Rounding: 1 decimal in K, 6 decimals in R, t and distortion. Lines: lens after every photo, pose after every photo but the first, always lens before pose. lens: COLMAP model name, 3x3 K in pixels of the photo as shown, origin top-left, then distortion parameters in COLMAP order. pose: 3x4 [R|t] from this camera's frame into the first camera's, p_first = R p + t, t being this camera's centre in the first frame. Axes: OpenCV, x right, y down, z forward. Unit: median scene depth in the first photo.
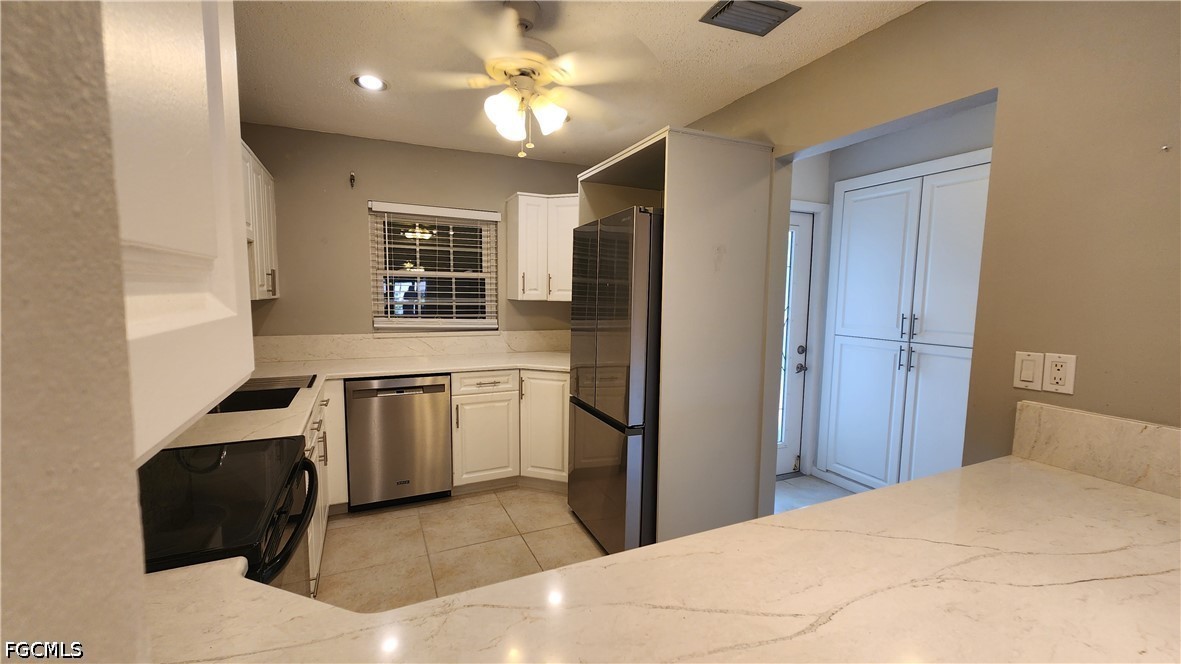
lens RADIAL K [[477.3, 0, 593.4], [0, 477.3, 343.4], [0, 0, 1]] dist [0.000161, -0.000073]
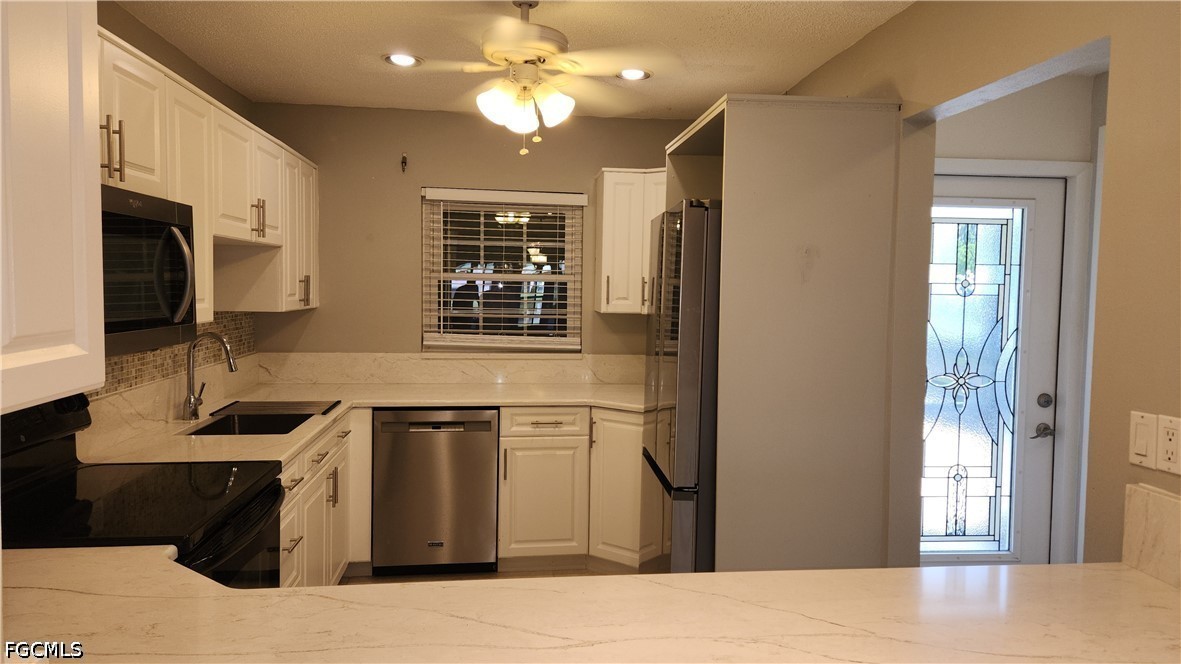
lens RADIAL K [[781.9, 0, 599.4], [0, 781.9, 332.7], [0, 0, 1]] dist [0.082907, -0.083034]
pose [[0.950499, 0.021612, -0.309974, 0.226851], [-0.037200, 0.998318, -0.044462, -0.007195], [0.308492, 0.053792, 0.949705, -0.150173]]
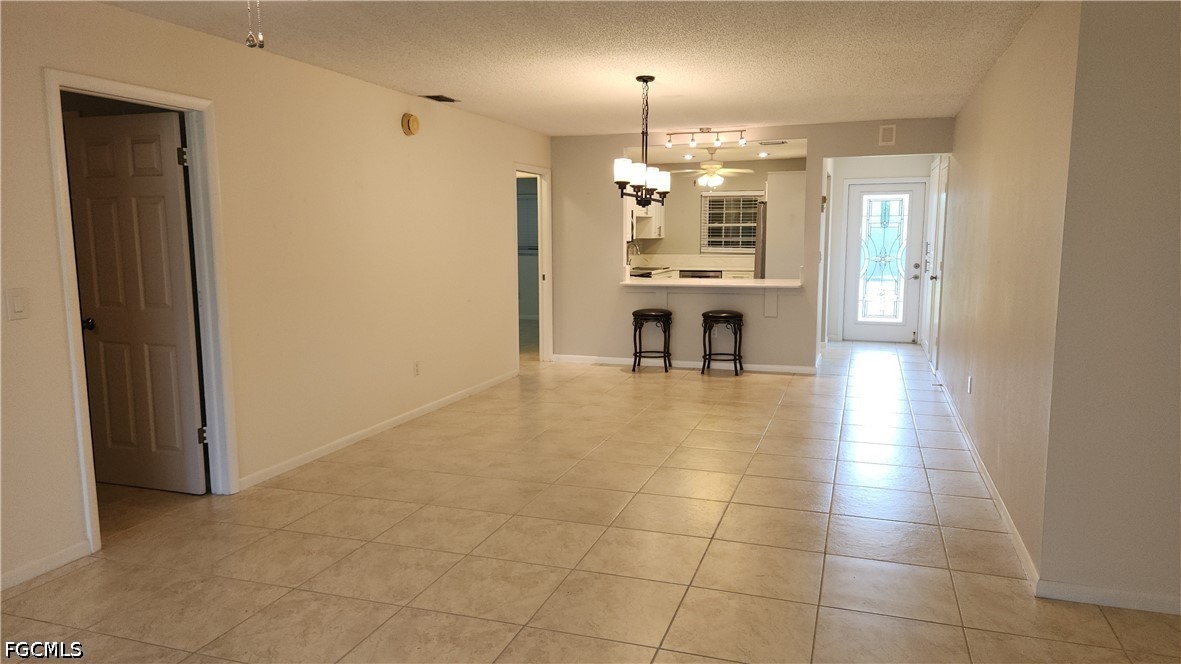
lens RADIAL K [[781.9, 0, 599.4], [0, 781.9, 332.7], [0, 0, 1]] dist [0.082907, -0.083034]
pose [[0.722421, 0.073289, -0.687558, 1.657161], [-0.060786, 0.997249, 0.042431, 0.208218], [0.688776, 0.011140, 0.724889, -1.847121]]
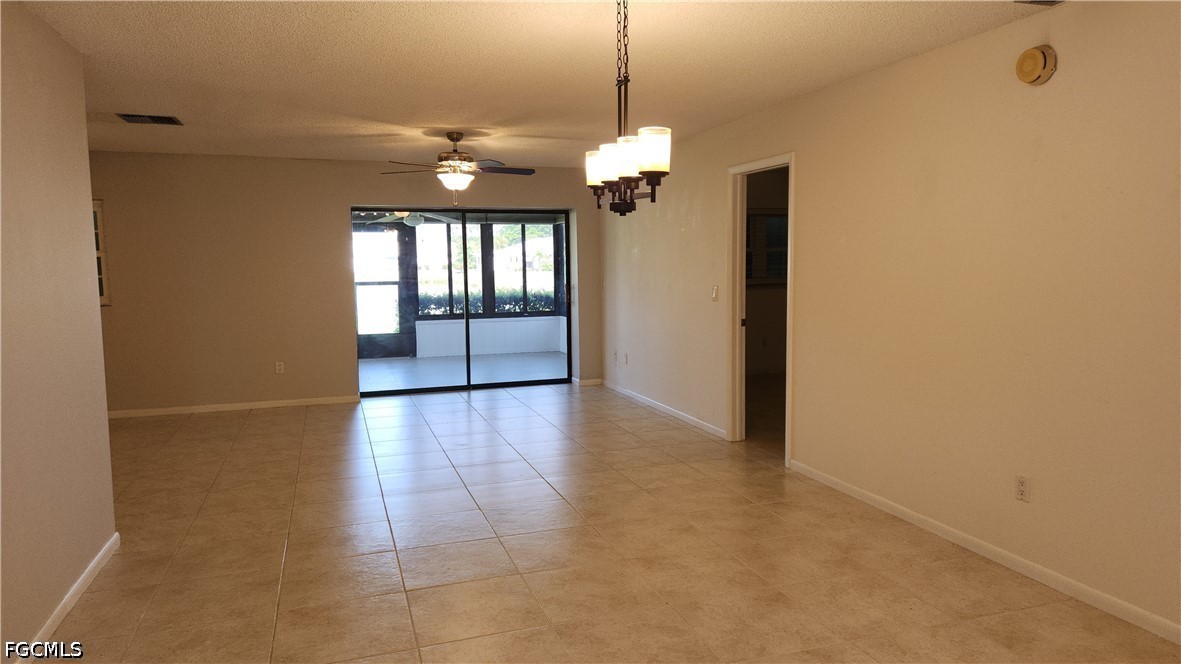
lens RADIAL K [[798.9, 0, 608.6], [0, 798.9, 330.4], [0, 0, 1]] dist [0.082227, -0.088579]
pose [[-0.994779, -0.010551, 0.101503, 0.556144], [0.009715, 0.980333, 0.197112, -0.030273], [-0.101586, 0.197069, -0.975112, 0.235460]]
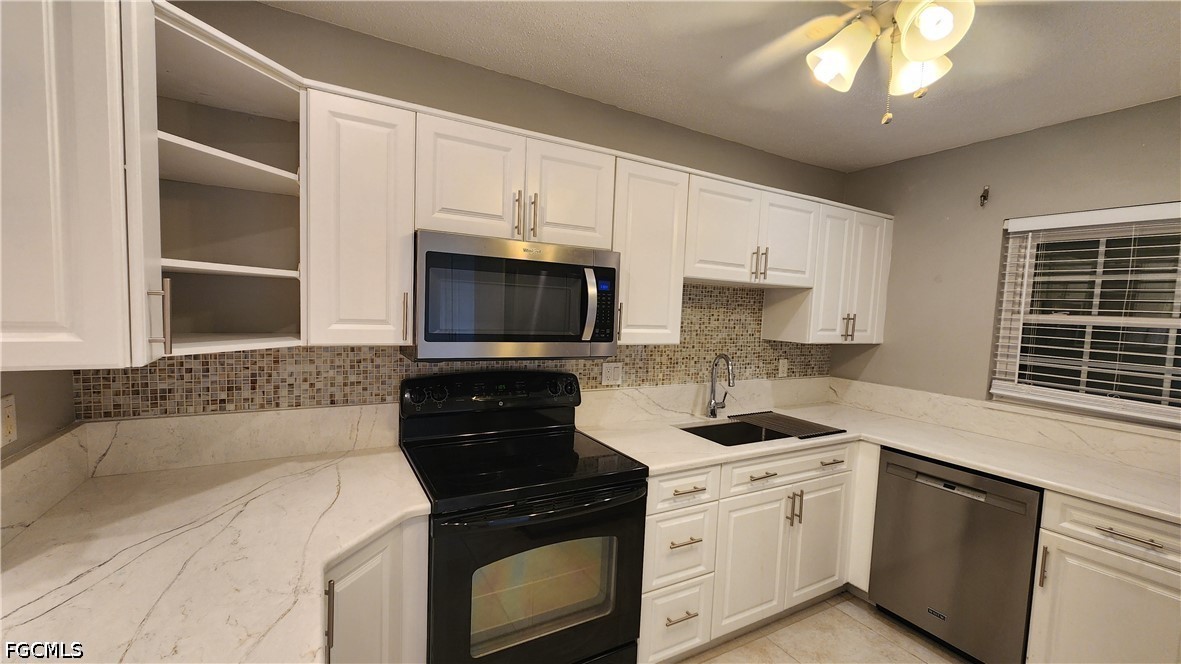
lens RADIAL K [[479.4, 0, 594.6], [0, 479.4, 340.8], [0, 0, 1]] dist [0.003404, -0.002928]
pose [[0.079740, 0.061375, -0.994924, 0.215538], [-0.148553, 0.987689, 0.049023, -0.060007], [0.985684, 0.143890, 0.087876, 0.346176]]
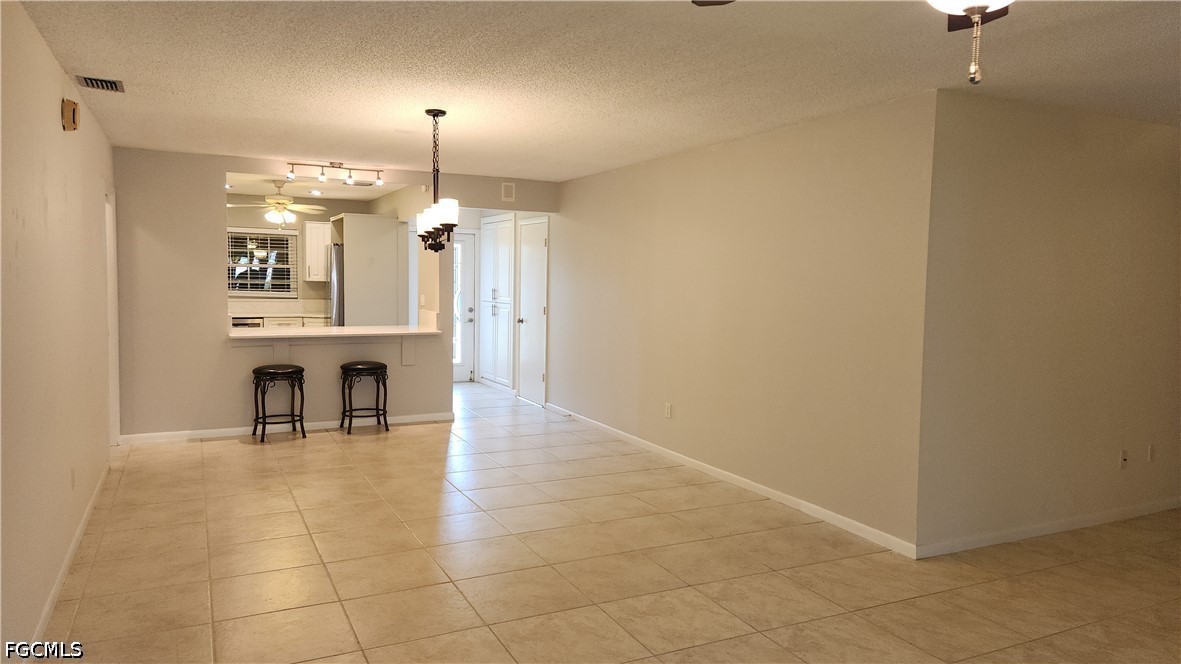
lens RADIAL K [[784.3, 0, 587.2], [0, 784.3, 328.0], [0, 0, 1]] dist [0.084904, -0.052566]
pose [[0.999770, 0.003167, 0.021197, 0.873768], [-0.002307, 0.999177, -0.040497, 0.212813], [-0.021307, 0.040439, 0.998955, -2.072435]]
